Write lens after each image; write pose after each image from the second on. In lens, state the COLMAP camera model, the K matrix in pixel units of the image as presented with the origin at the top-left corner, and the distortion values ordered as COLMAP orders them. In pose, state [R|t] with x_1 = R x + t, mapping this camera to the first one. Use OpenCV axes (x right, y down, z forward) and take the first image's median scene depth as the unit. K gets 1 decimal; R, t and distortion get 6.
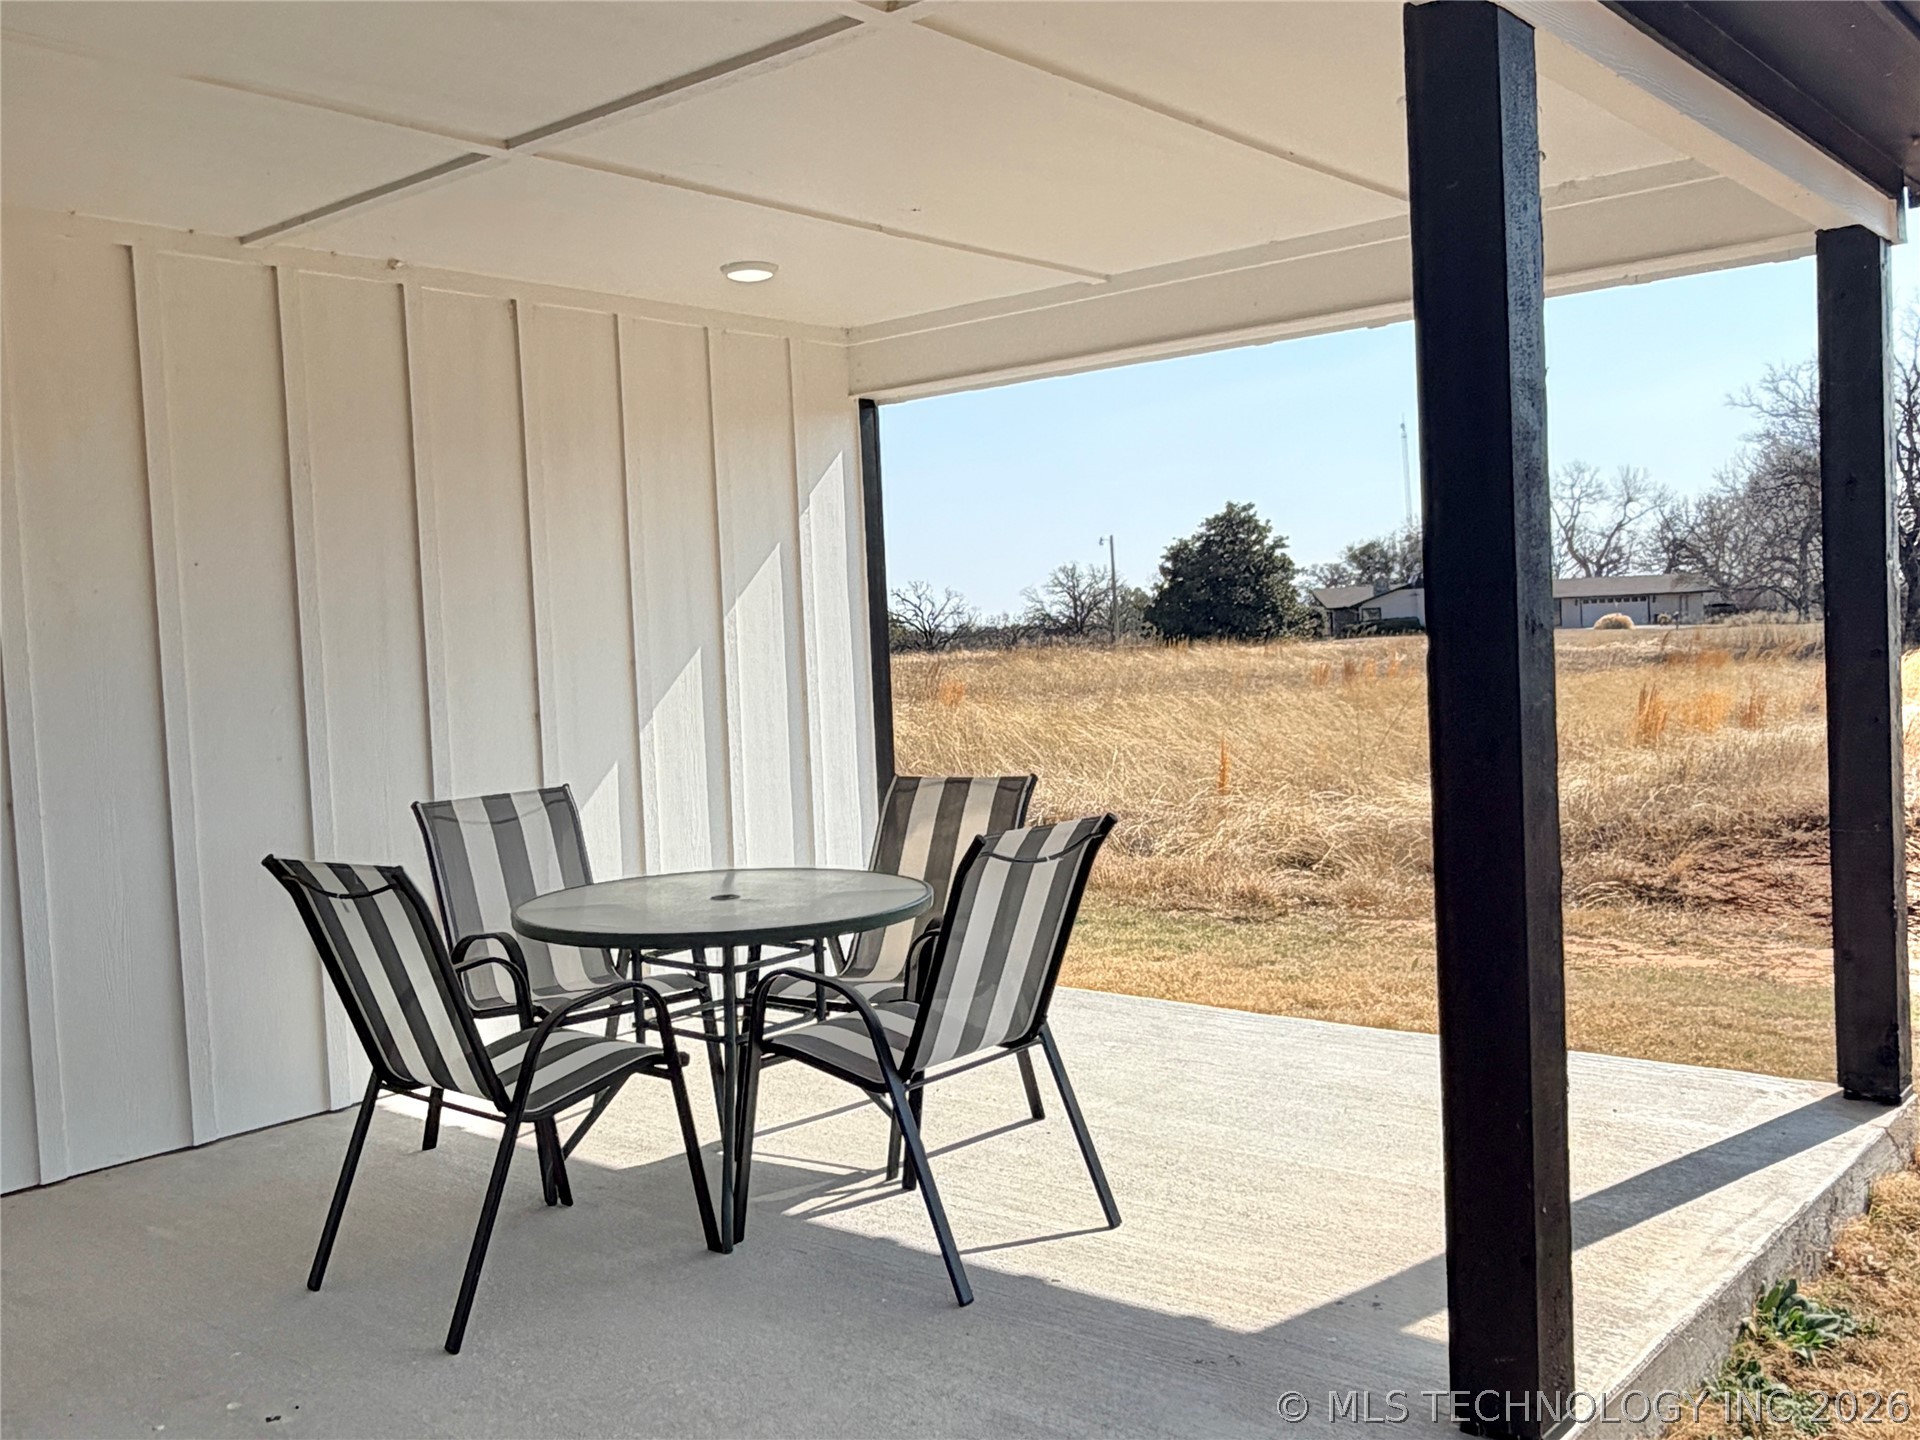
lens RADIAL K [[1735.4, 0, 960.6], [0, 1735.4, 723.1], [0, 0, 1]] dist [-0.055212, -0.001939]
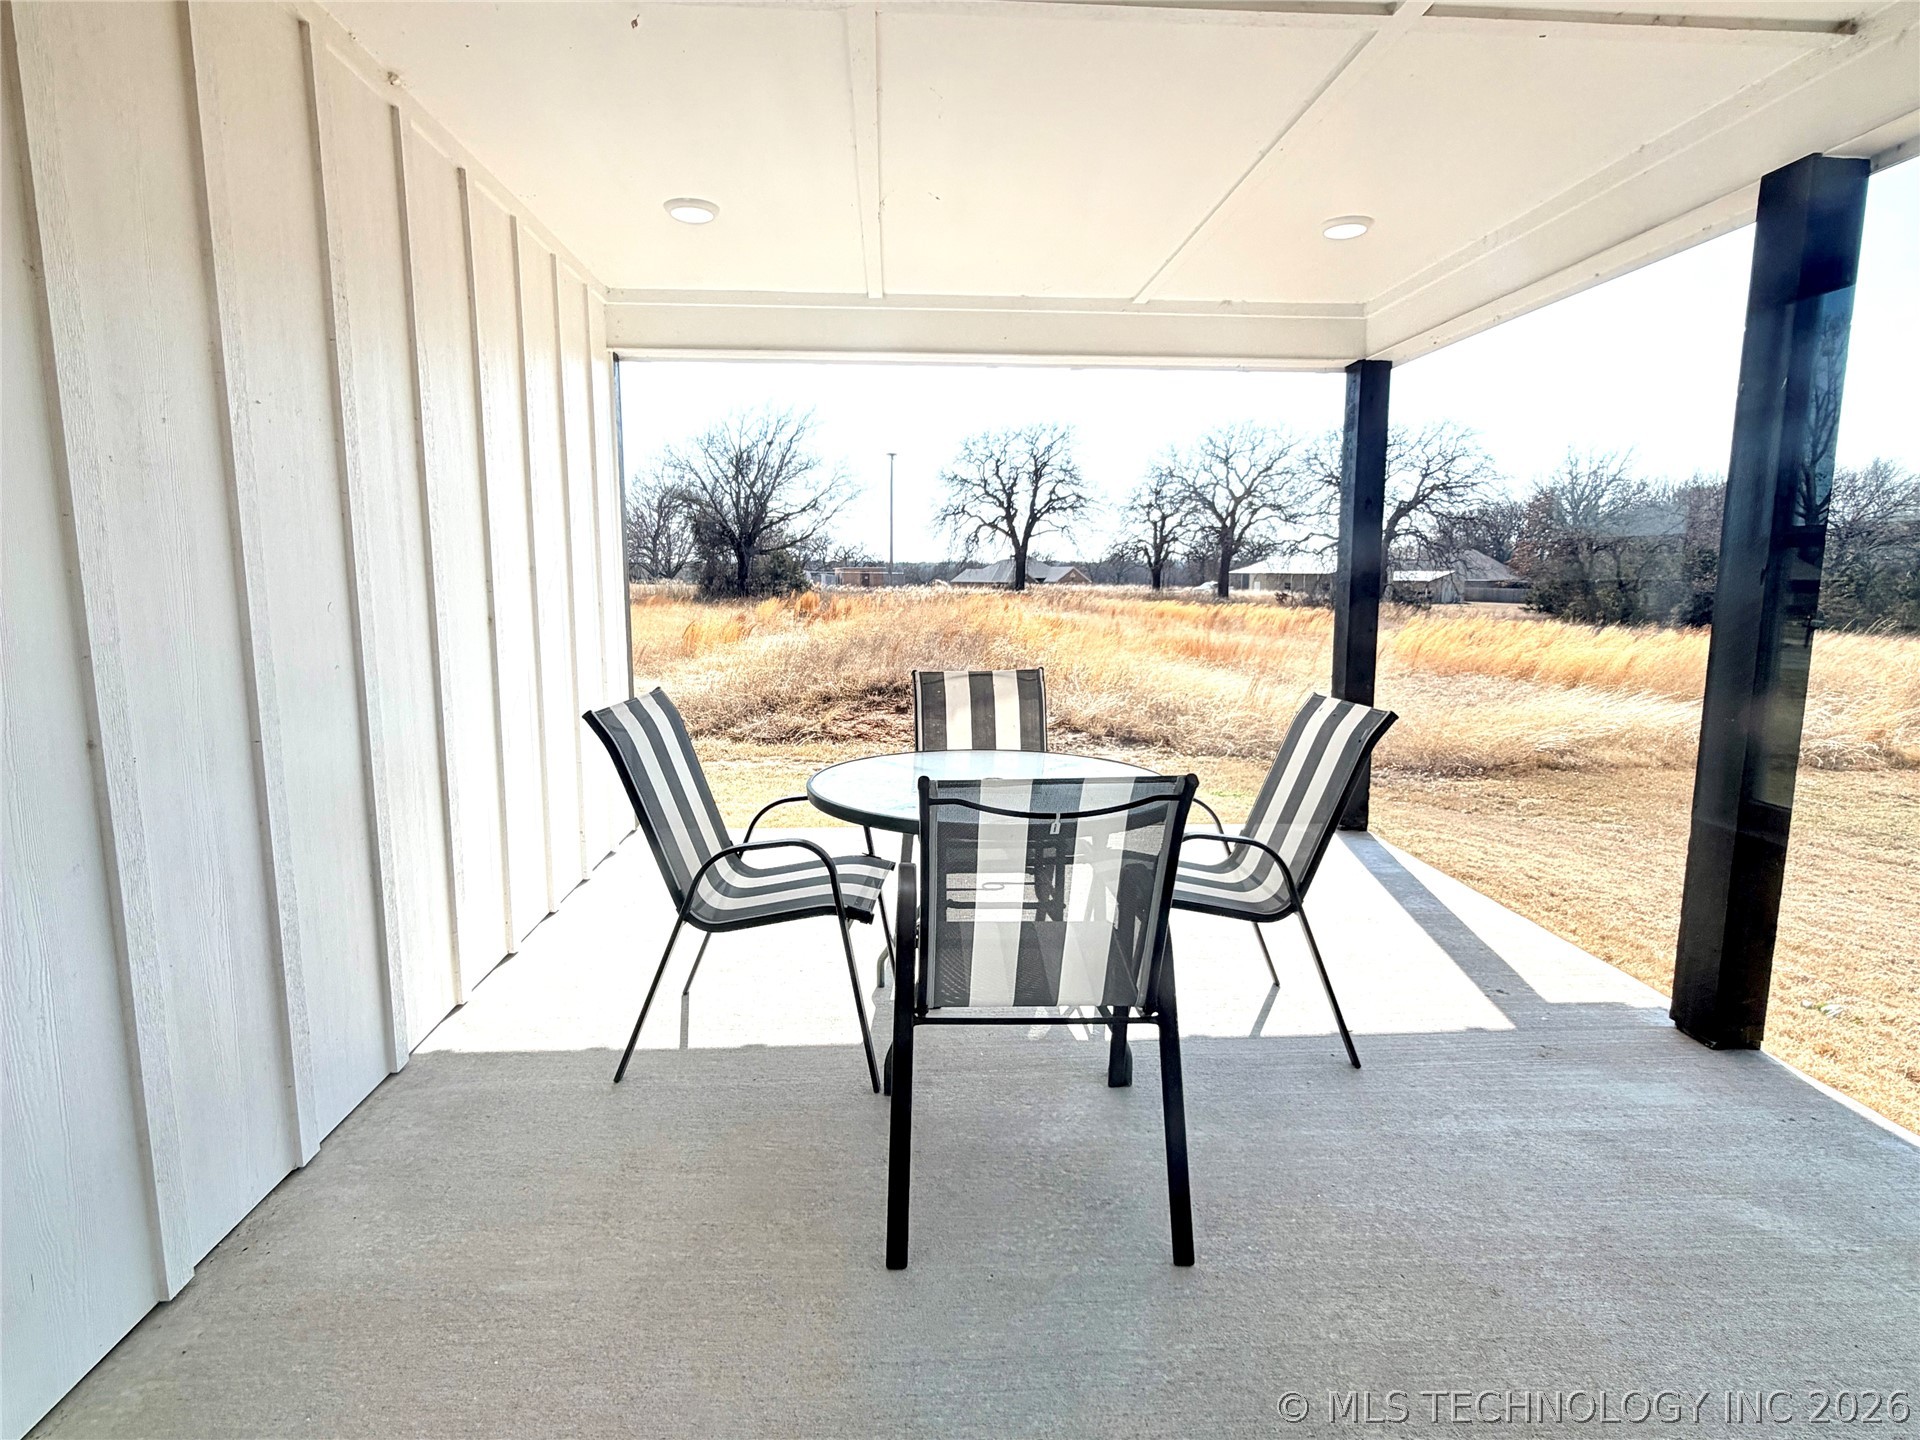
lens RADIAL K [[1009.9, 0, 966.6], [0, 1009.9, 690.9], [0, 0, 1]] dist [-0.001169, -0.000201]
pose [[0.720738, -0.032951, 0.692424, -0.369100], [-0.003083, 0.998707, 0.050735, 0.006897], [-0.693201, -0.038701, 0.719704, 0.332244]]
